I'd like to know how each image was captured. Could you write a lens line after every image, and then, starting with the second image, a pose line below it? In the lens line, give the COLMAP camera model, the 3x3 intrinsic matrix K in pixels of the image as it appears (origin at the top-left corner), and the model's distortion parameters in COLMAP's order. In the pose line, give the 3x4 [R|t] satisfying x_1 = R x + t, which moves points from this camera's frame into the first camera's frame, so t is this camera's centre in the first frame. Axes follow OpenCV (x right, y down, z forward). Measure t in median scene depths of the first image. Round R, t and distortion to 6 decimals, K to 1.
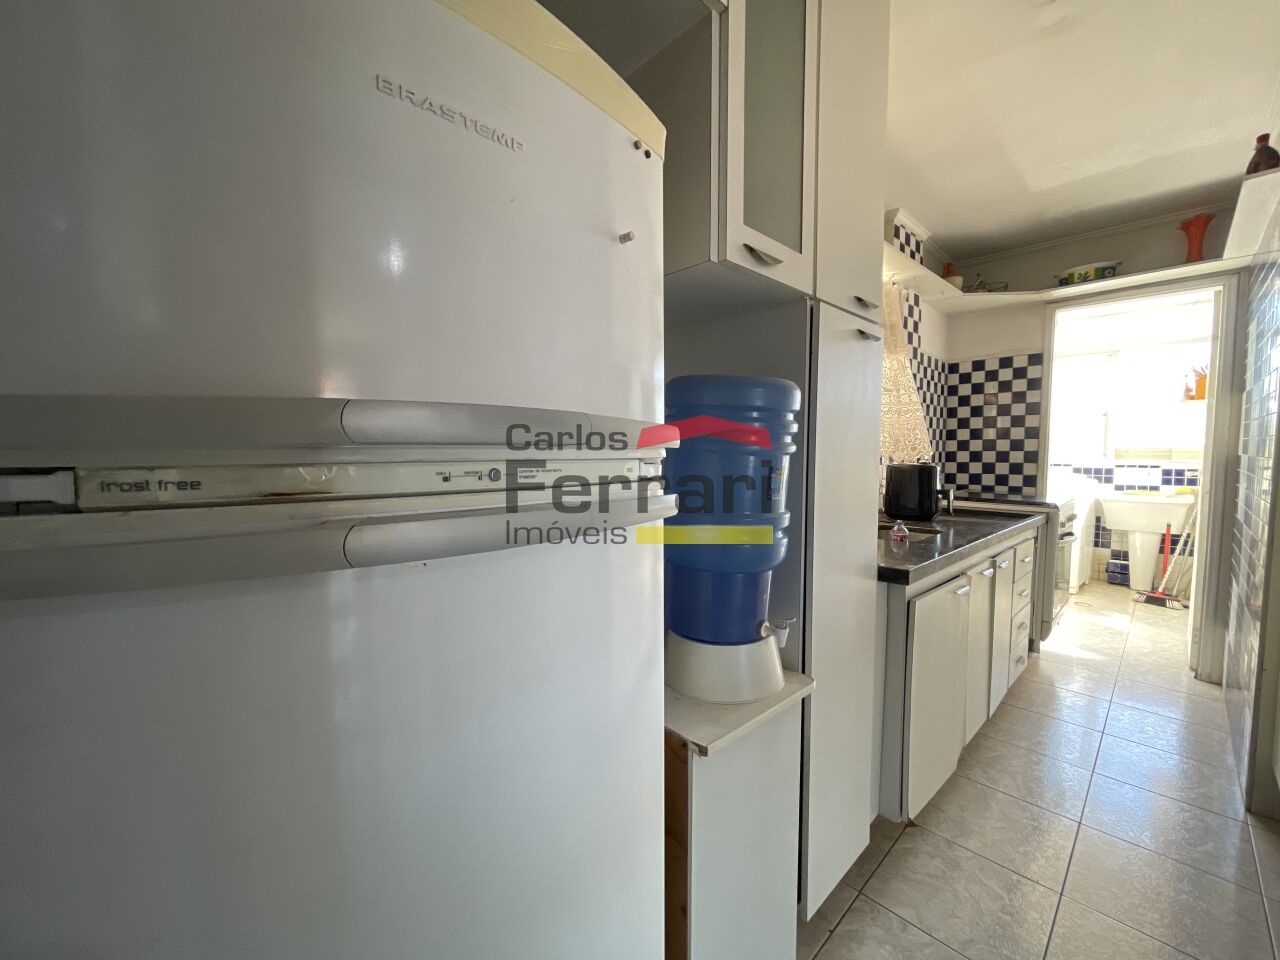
lens RADIAL K [[521.4, 0, 645.7], [0, 521.4, 479.2], [0, 0, 1]] dist [-0.000679, 0.000010]
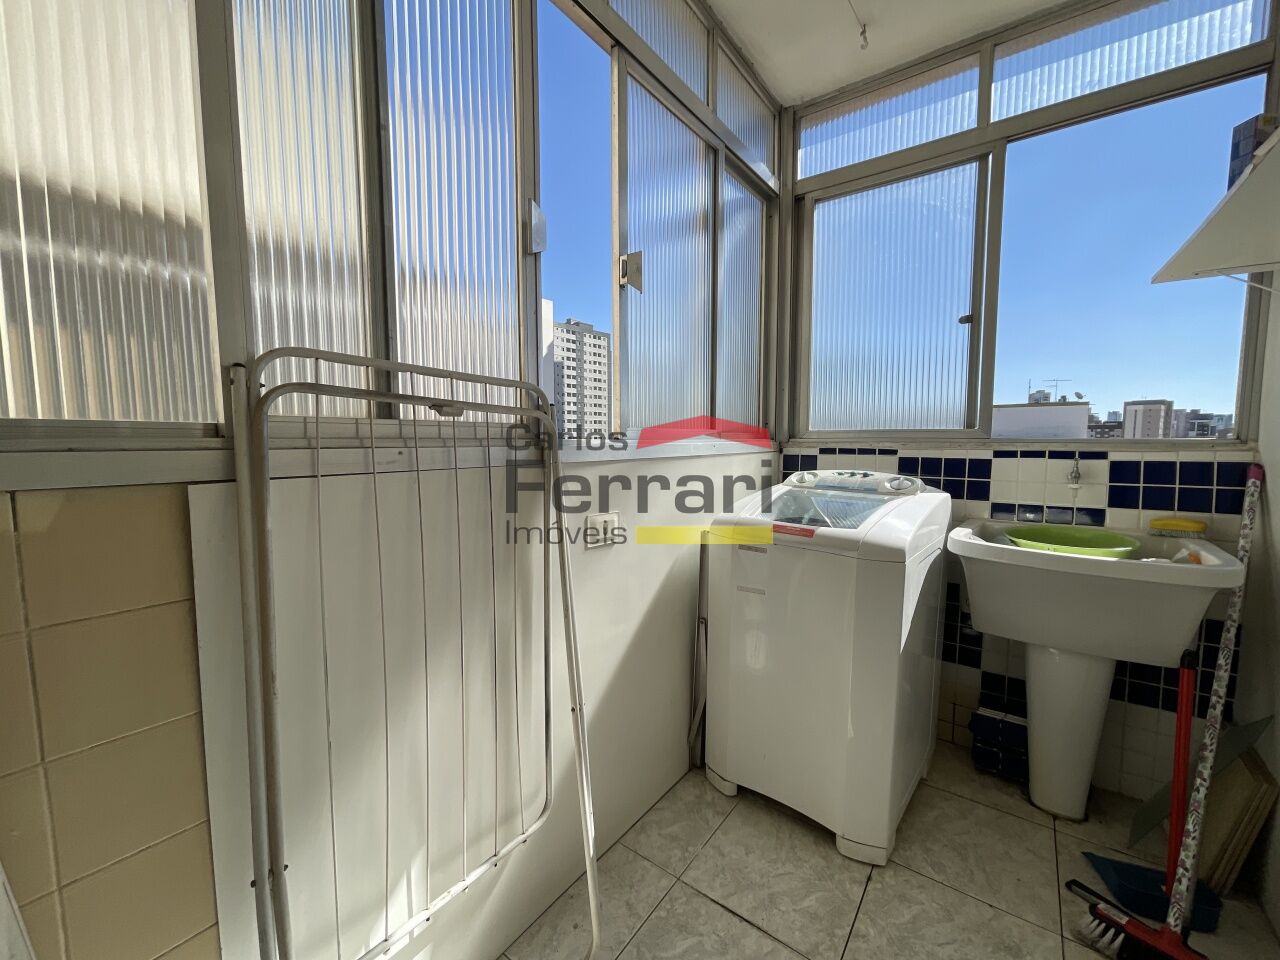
lens RADIAL K [[521.4, 0, 645.7], [0, 521.4, 479.2], [0, 0, 1]] dist [-0.000679, 0.000010]
pose [[0.988041, -0.010045, 0.153866, 0.593277], [0.006429, 0.999692, 0.023982, -0.017342], [-0.154060, -0.022706, 0.987801, 0.665317]]
